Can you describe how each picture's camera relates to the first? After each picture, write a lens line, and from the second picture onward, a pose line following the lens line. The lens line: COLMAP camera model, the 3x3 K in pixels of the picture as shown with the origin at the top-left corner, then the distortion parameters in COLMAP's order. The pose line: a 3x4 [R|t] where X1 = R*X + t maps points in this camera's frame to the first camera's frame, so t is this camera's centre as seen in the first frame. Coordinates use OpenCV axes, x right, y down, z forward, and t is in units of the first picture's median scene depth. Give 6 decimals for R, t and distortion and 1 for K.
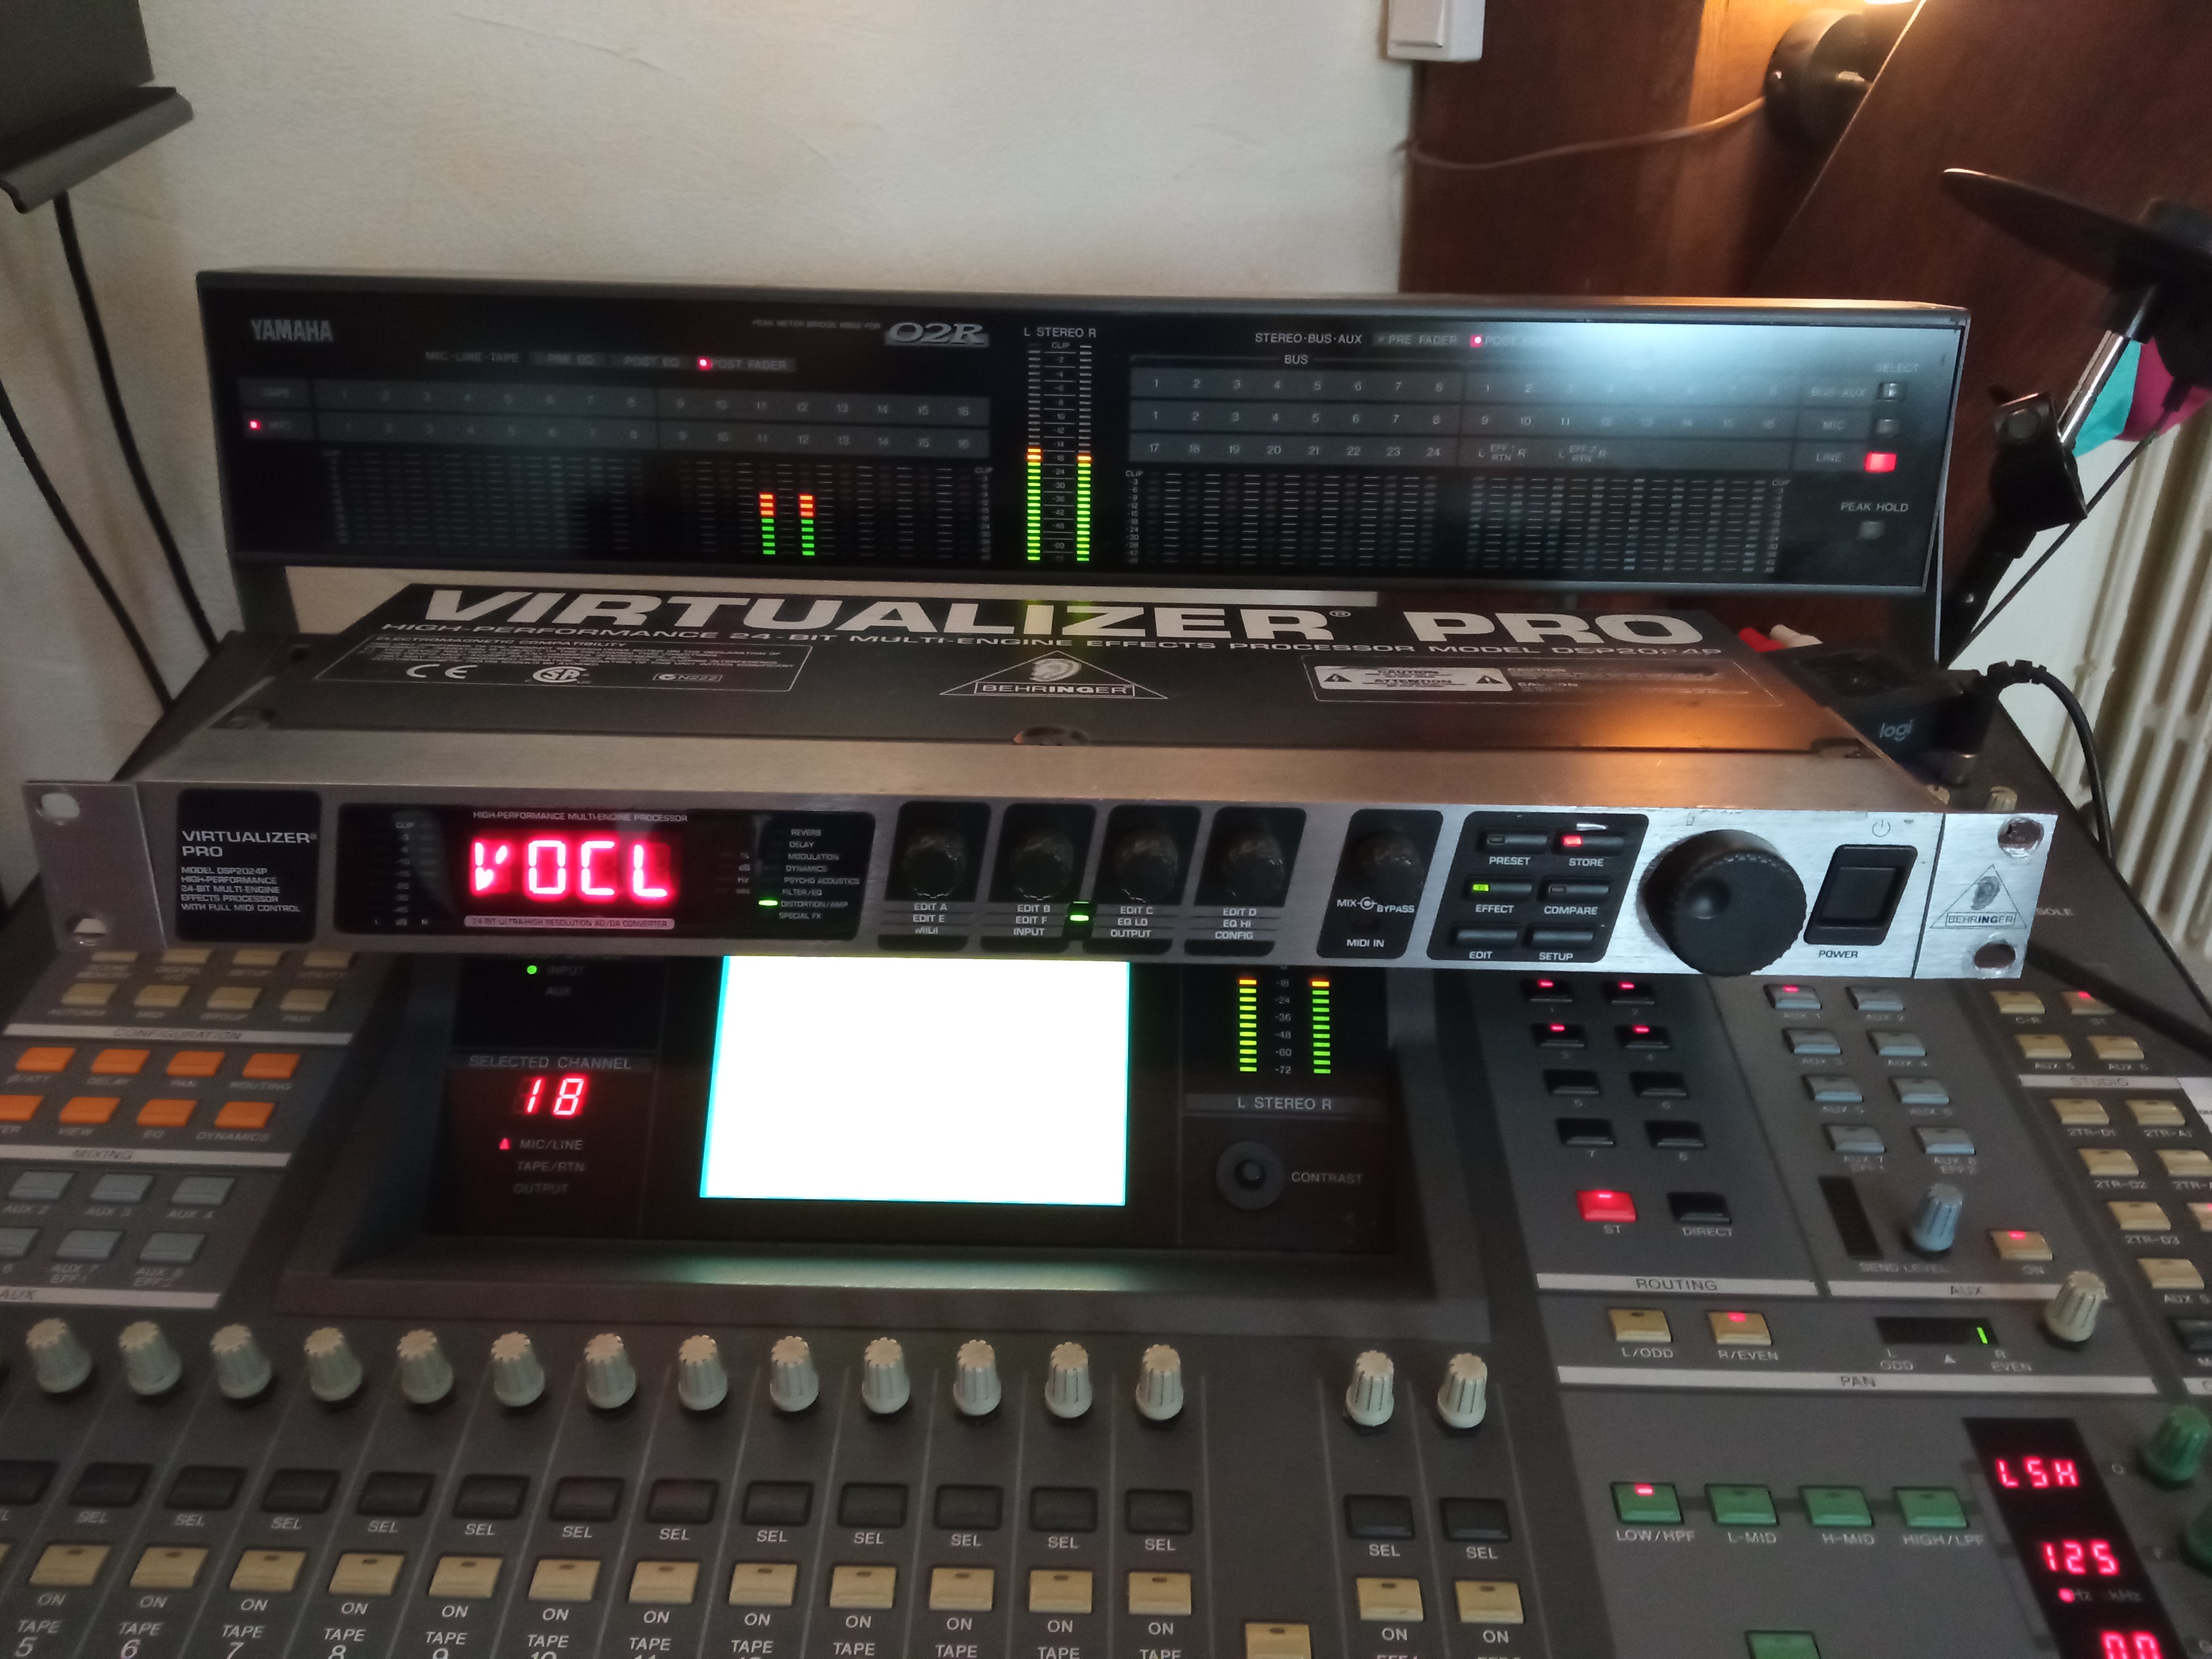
lens RADIAL K [[1794.6, 0, 1118.4], [0, 1794.6, 836.9], [0, 0, 1]] dist [0.075998, -0.145069]
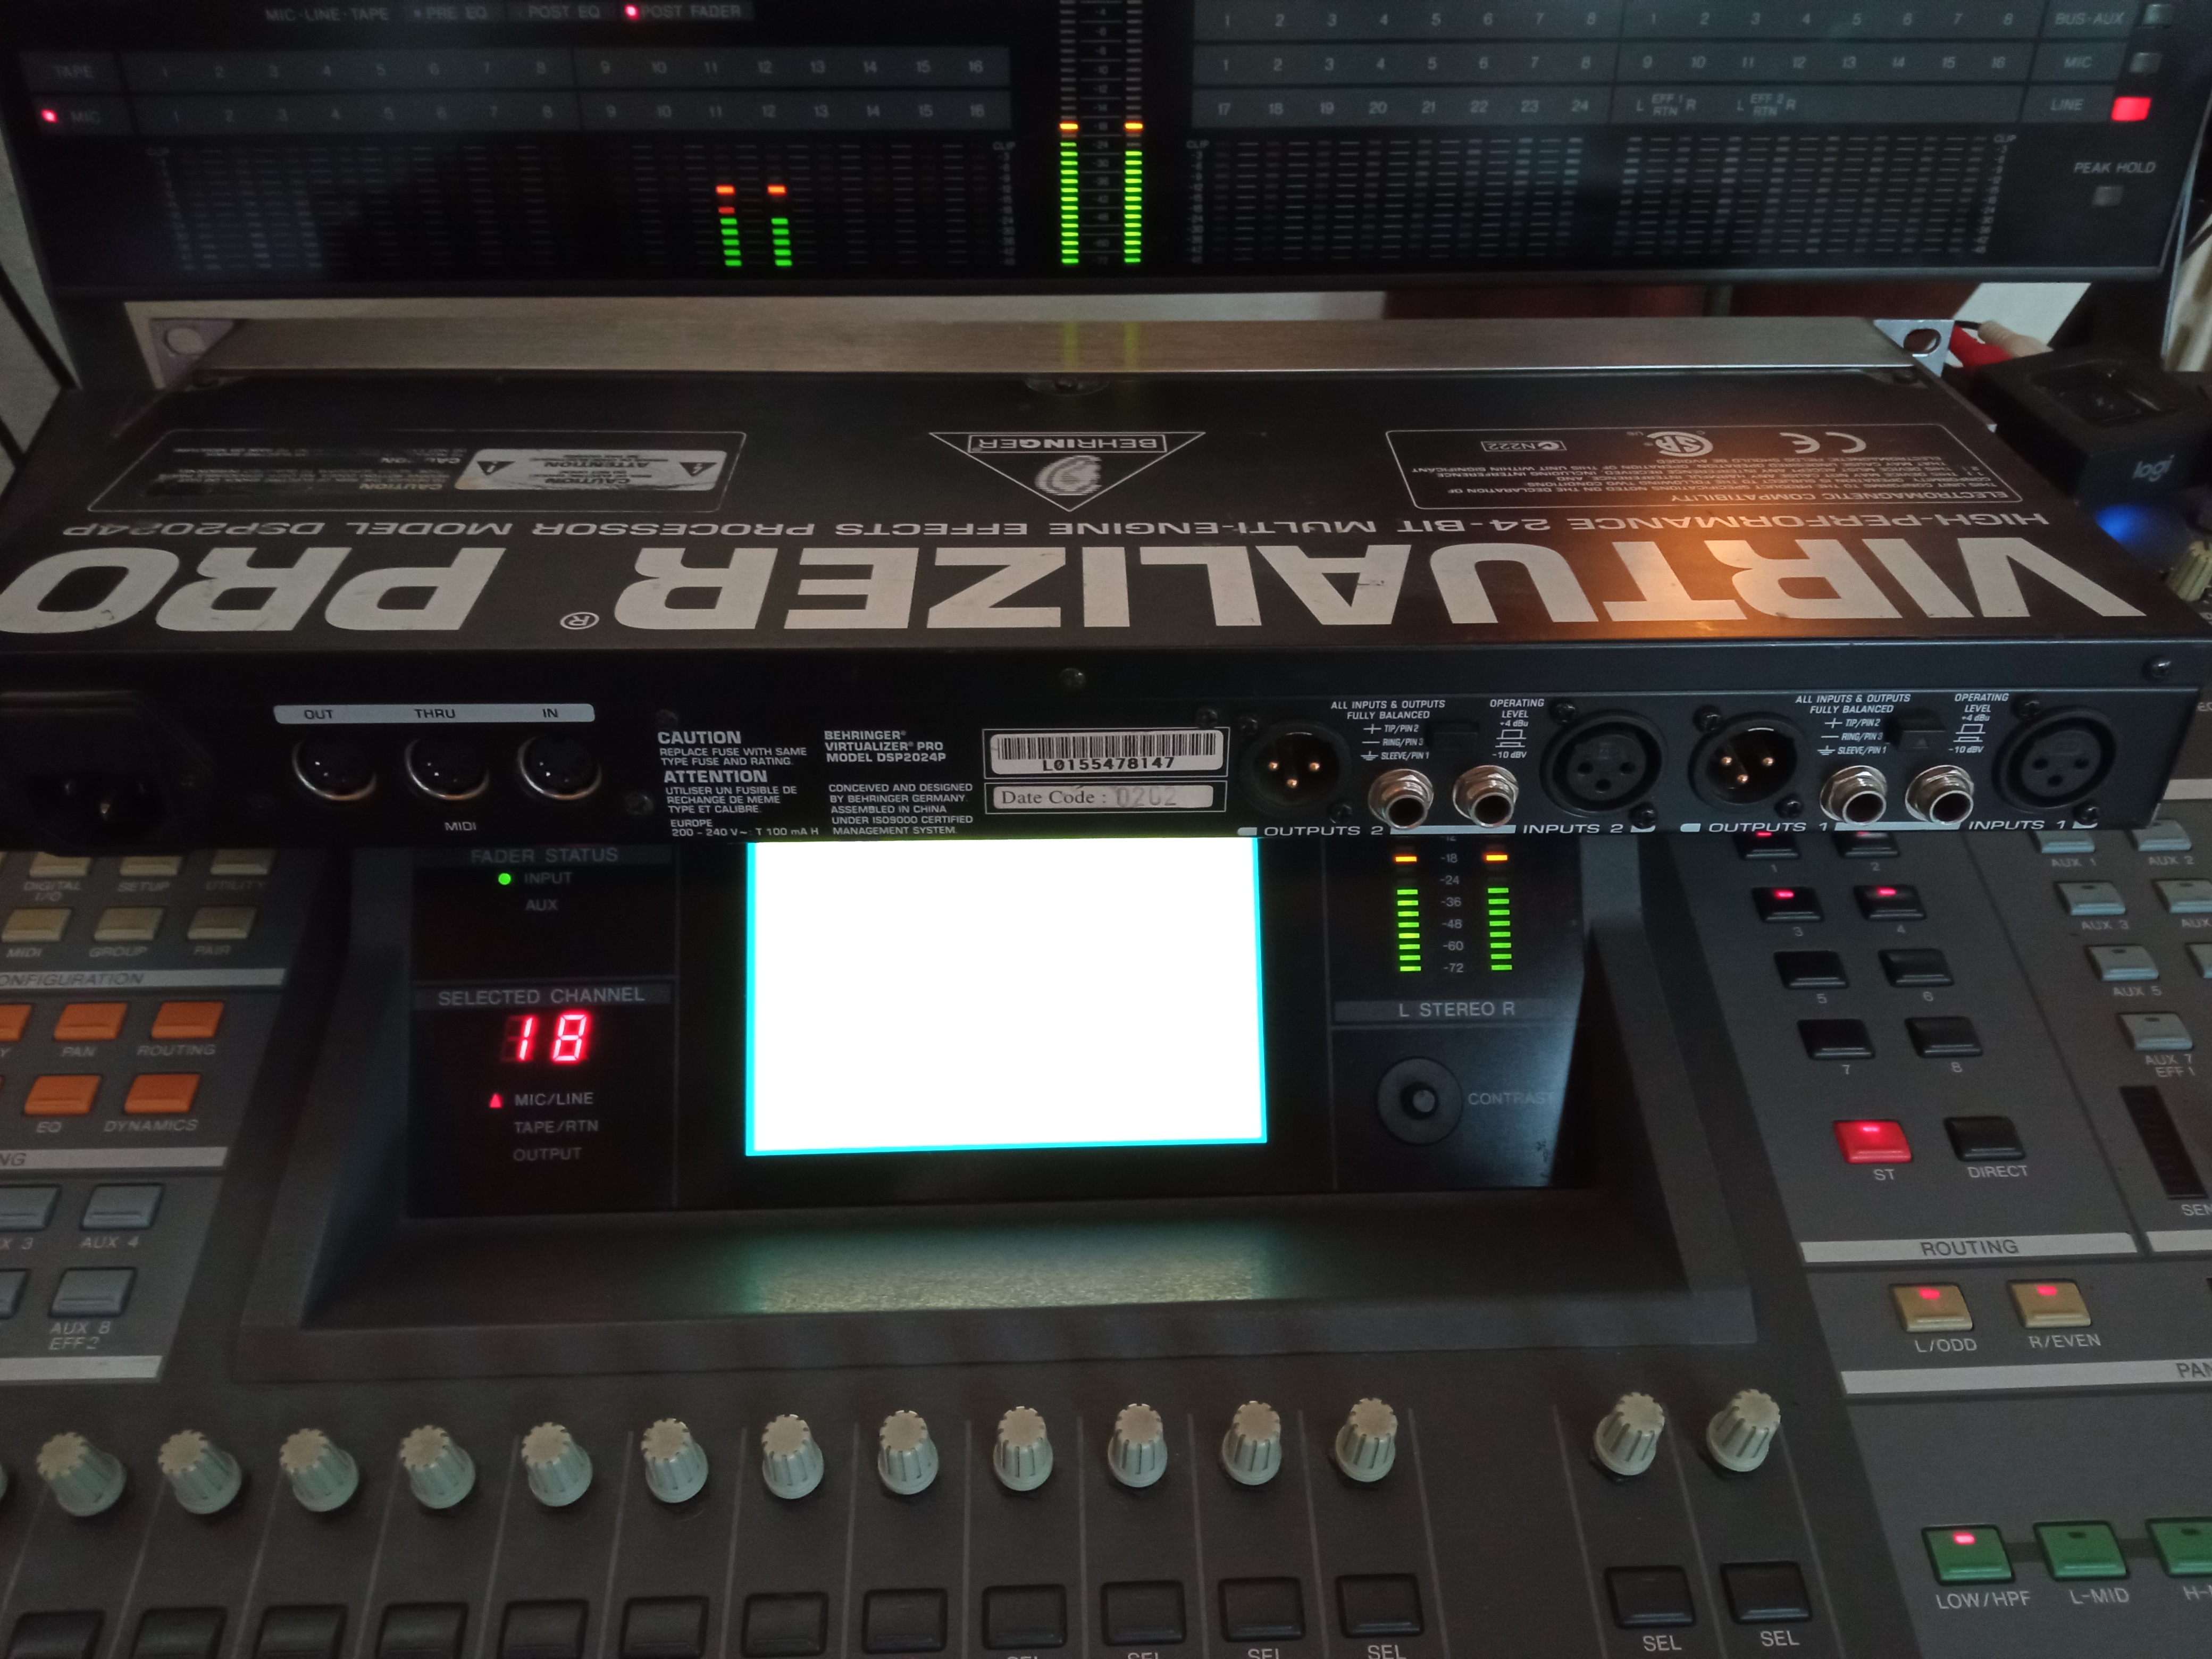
lens RADIAL K [[1794.6, 0, 1114.5], [0, 1794.6, 843.8], [0, 0, 1]] dist [0.075998, -0.145069]
pose [[0.998822, -0.039065, 0.028771, -0.081186], [0.031746, 0.974683, 0.221327, -0.107628], [-0.036688, -0.220153, 0.974775, 0.225737]]
